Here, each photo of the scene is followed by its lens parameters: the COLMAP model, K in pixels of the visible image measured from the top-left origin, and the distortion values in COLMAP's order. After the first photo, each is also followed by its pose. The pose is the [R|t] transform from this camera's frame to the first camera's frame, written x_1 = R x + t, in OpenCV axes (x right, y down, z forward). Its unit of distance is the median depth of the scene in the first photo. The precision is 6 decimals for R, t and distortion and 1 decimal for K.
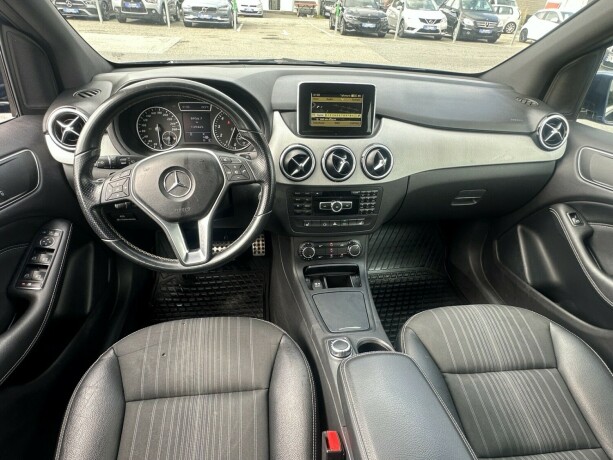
lens RADIAL K [[337.7, 0, 307.5], [0, 337.7, 247.9], [0, 0, 1]] dist [0.000635, -0.000556]
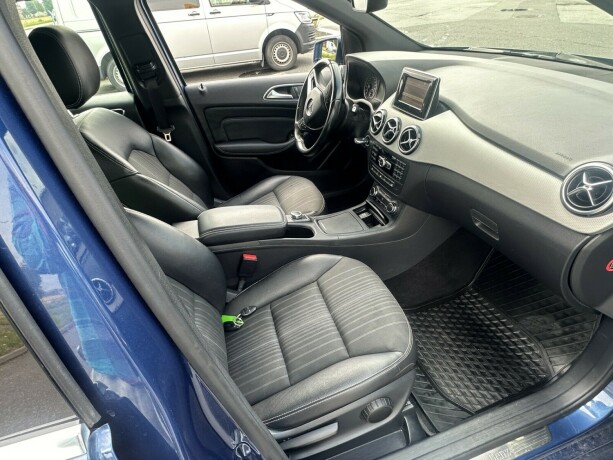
lens RADIAL K [[337.7, 0, 307.5], [0, 337.7, 247.9], [0, 0, 1]] dist [0.000635, -0.000556]
pose [[0.169726, 0.555034, -0.814328, 1.365812], [-0.511340, 0.755979, 0.408689, -0.270228], [0.842451, 0.347033, 0.412121, 0.314341]]
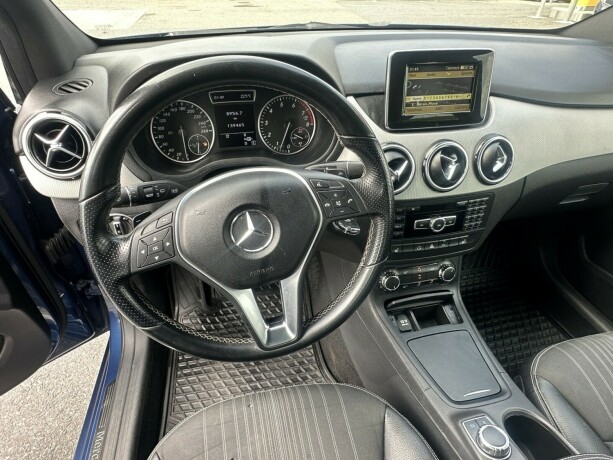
lens RADIAL K [[337.7, 0, 307.5], [0, 337.7, 247.9], [0, 0, 1]] dist [0.000635, -0.000556]
pose [[0.996454, -0.076177, 0.035724, -0.232246], [0.073521, 0.994795, 0.070547, -0.147956], [-0.040912, -0.067671, 0.996869, 0.282940]]
